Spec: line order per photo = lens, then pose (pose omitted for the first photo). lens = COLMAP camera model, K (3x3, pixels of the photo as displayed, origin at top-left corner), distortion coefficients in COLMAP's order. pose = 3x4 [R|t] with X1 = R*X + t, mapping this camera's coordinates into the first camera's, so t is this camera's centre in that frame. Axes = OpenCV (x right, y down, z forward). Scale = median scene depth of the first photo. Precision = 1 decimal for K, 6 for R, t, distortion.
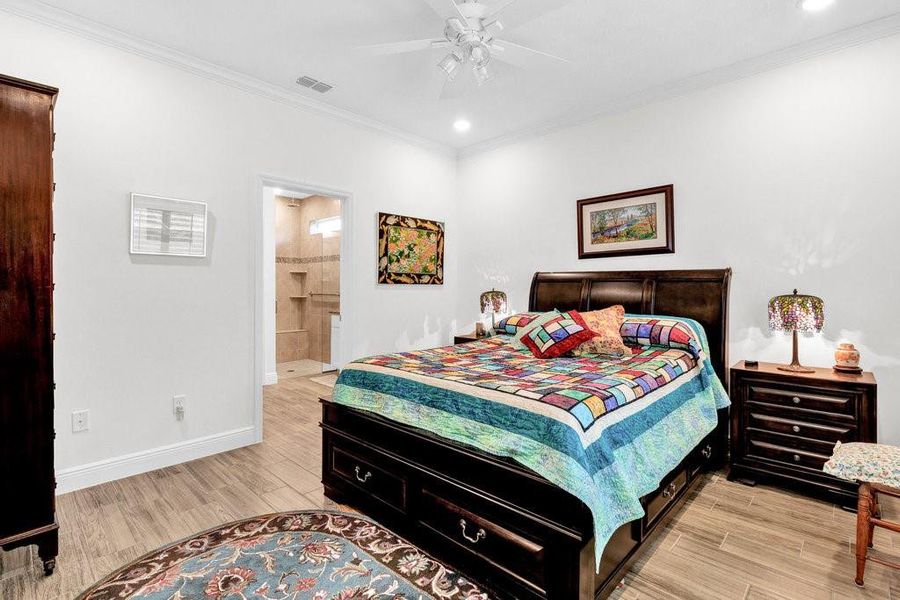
lens RADIAL K [[418.6, 0, 453.8], [0, 418.6, 291.6], [0, 0, 1]] dist [0.003429, -0.000908]
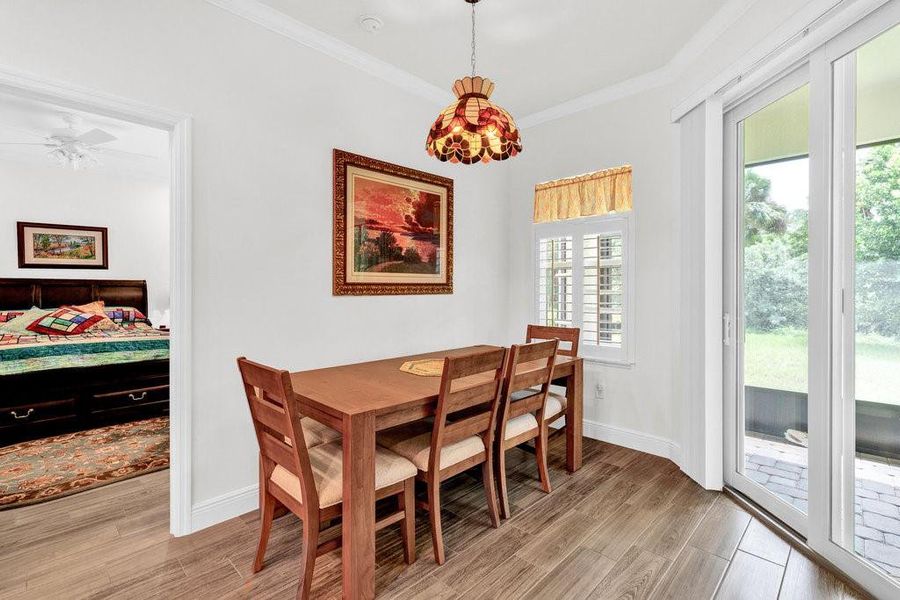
lens RADIAL K [[418.6, 0, 448.5], [0, 418.6, 294.1], [0, 0, 1]] dist [0.003429, -0.000908]
pose [[0.027921, -0.014416, 0.999506, -1.079376], [0.009849, 0.999851, 0.014146, -0.004348], [-0.999562, 0.009449, 0.028059, -0.385104]]
